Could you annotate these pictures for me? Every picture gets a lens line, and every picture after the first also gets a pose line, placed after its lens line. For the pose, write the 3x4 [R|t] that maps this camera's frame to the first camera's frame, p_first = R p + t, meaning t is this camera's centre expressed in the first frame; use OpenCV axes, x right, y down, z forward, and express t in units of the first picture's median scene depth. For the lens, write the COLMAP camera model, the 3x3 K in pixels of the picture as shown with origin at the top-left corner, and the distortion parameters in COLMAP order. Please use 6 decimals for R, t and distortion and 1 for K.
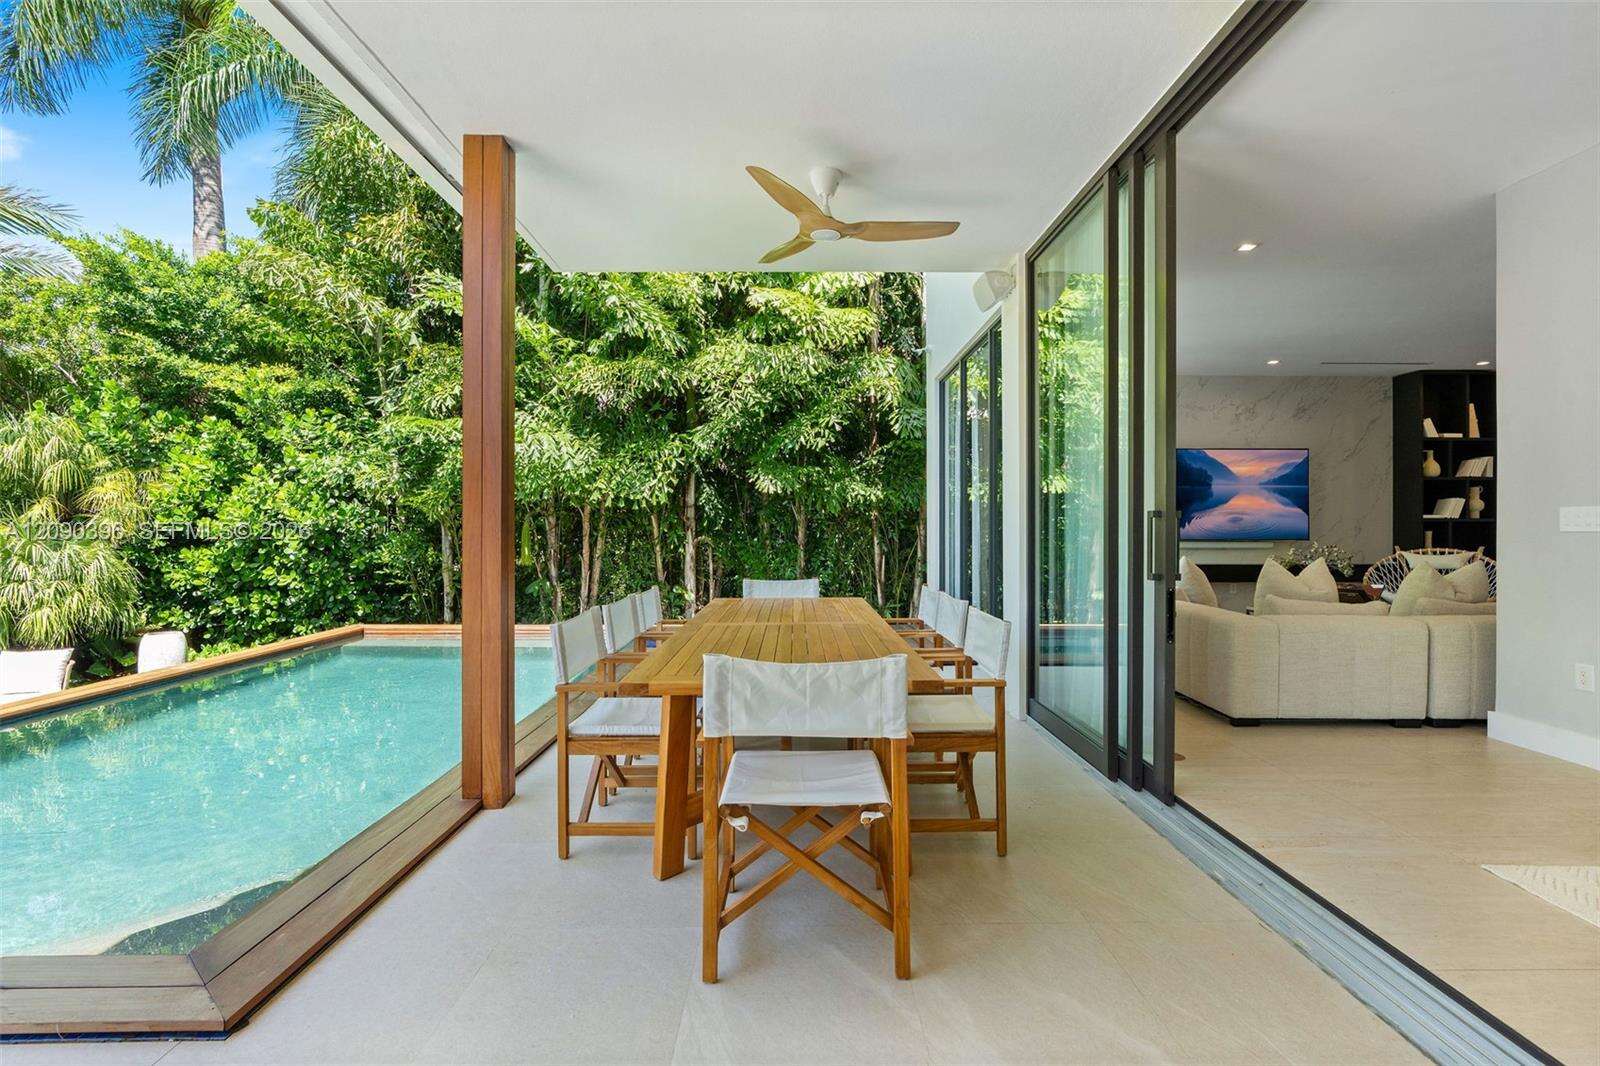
lens RADIAL K [[715.8, 0, 798.3], [0, 715.8, 520.4], [0, 0, 1]] dist [-0.010456, 0.002357]
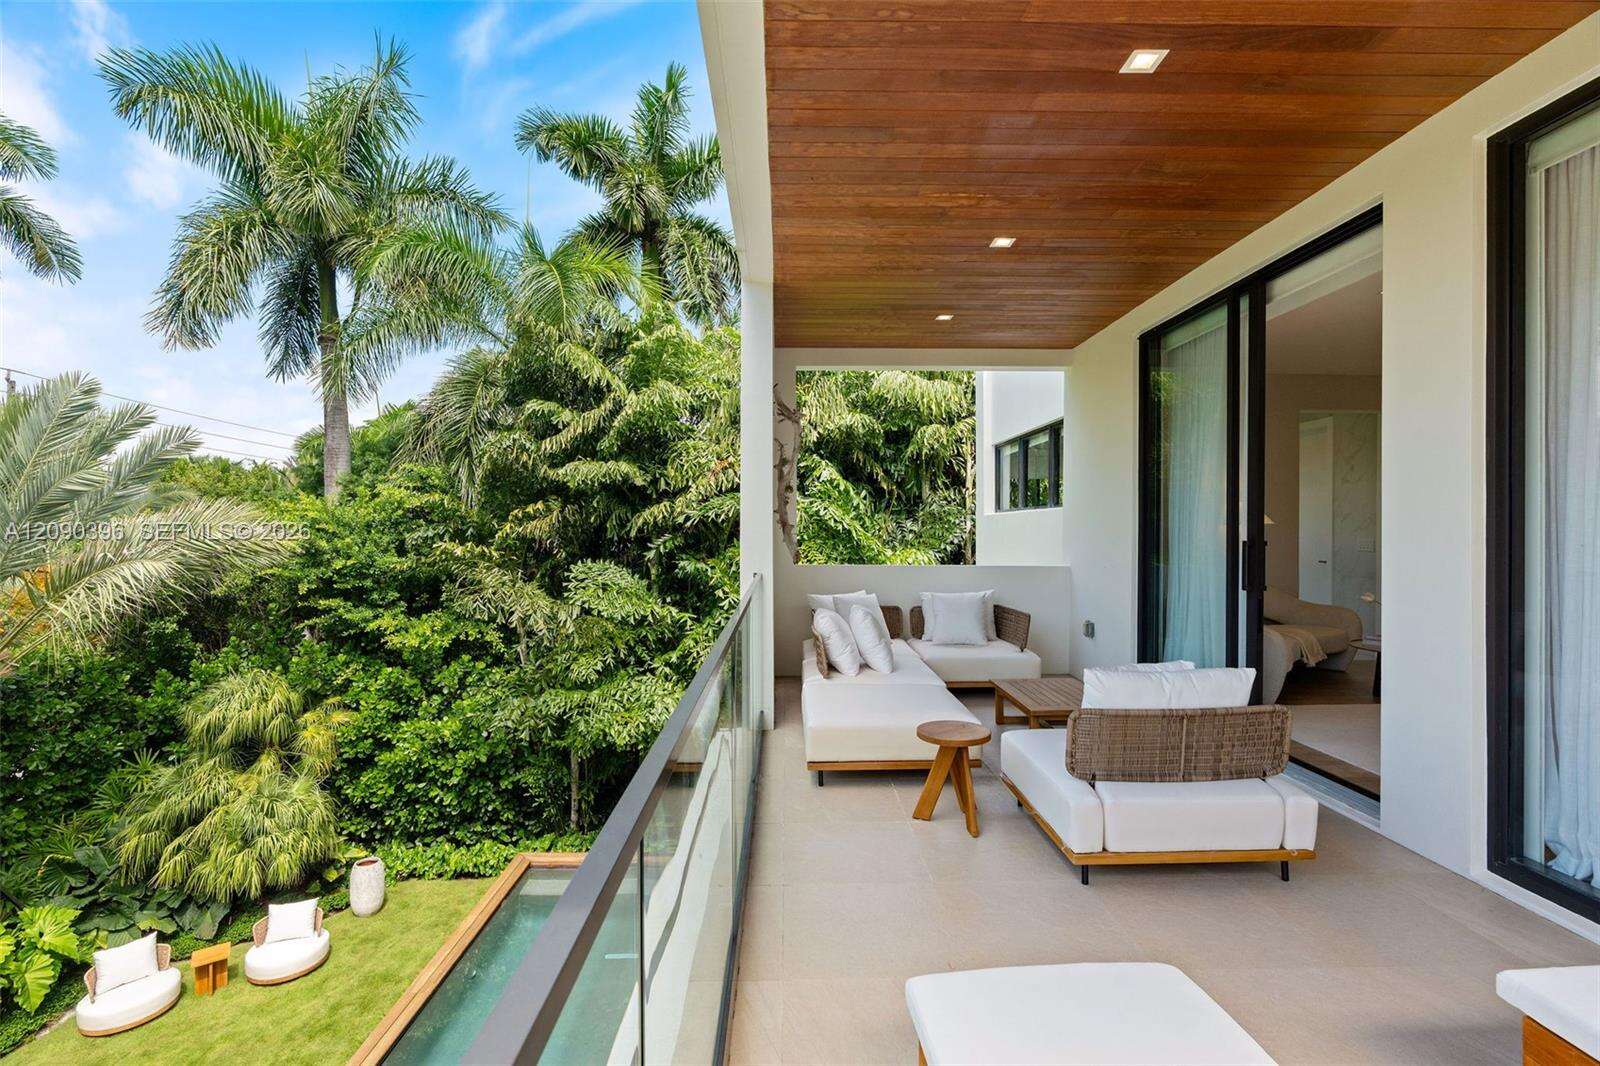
lens RADIAL K [[715.8, 0, 794.2], [0, 715.8, 529.3], [0, 0, 1]] dist [-0.010456, 0.002357]
pose [[0.999999, 0.000292, -0.001031, -0.127918], [-0.000287, 0.999989, 0.004787, -0.401507], [0.001032, -0.004786, 0.999988, -0.234459]]
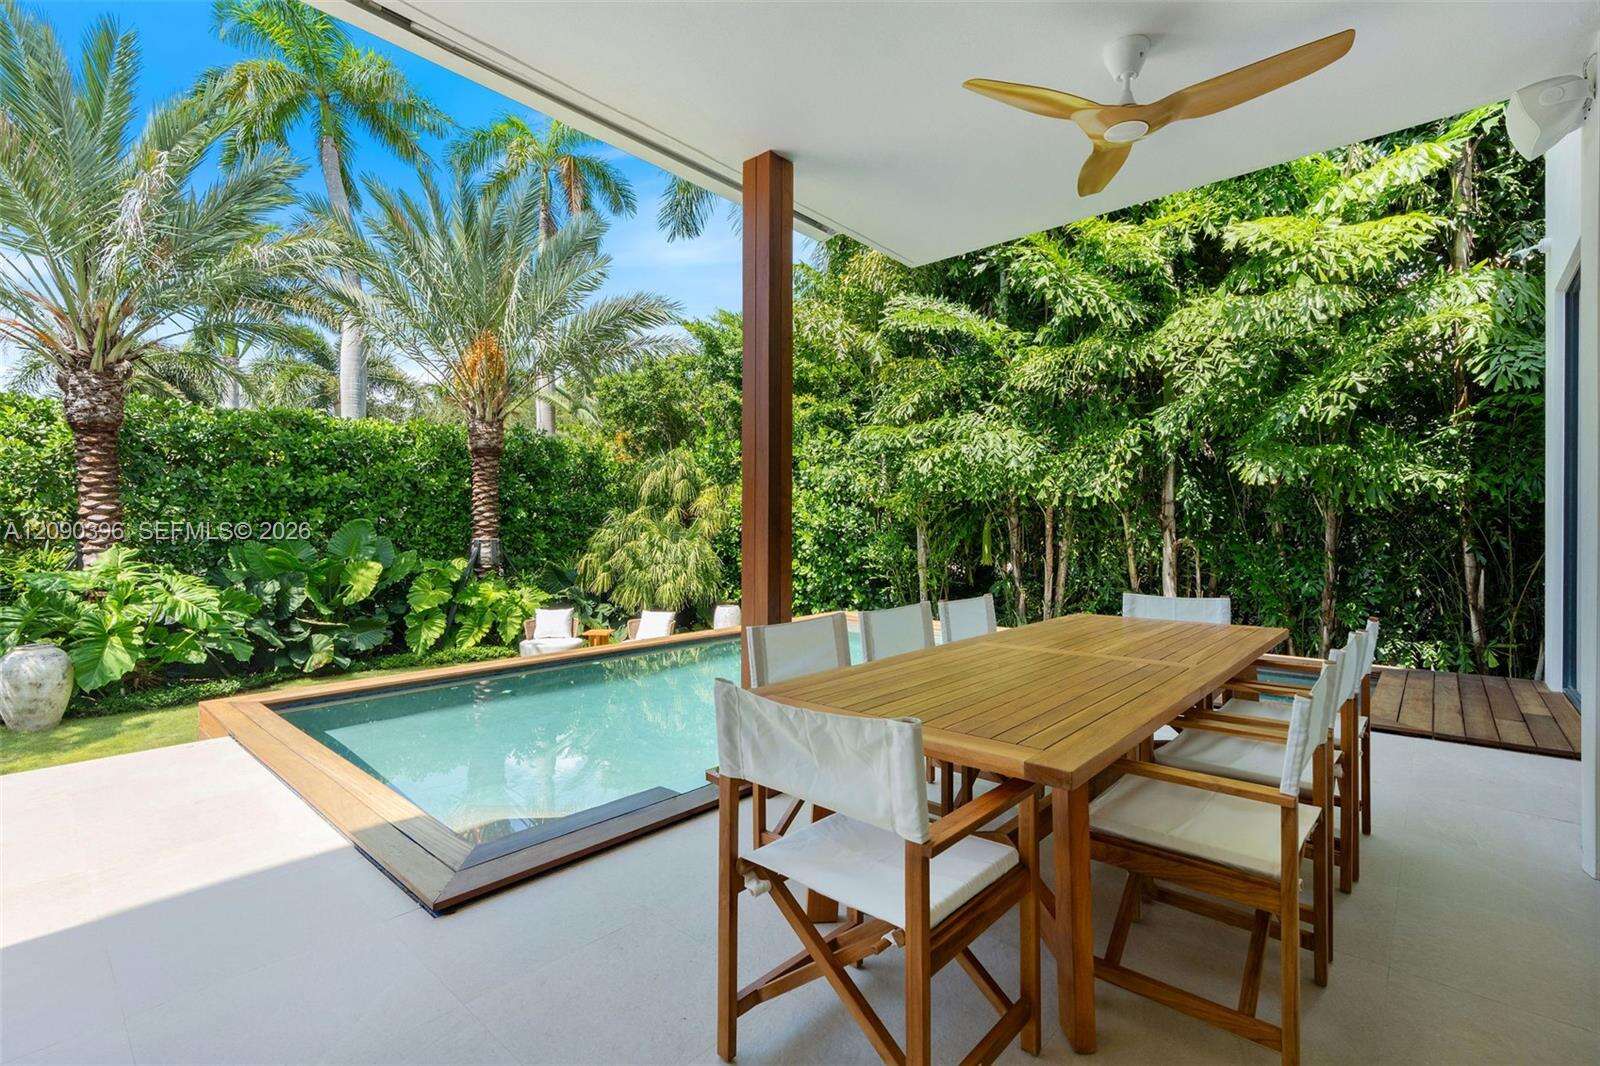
lens RADIAL K [[715.8, 0, 804.6], [0, 715.8, 528.7], [0, 0, 1]] dist [-0.010456, 0.002357]
pose [[0.743212, 0.002288, -0.669052, 0.108315], [0.005881, 0.999933, 0.009952, -0.000066], [0.669030, -0.011331, 0.743149, 0.087963]]
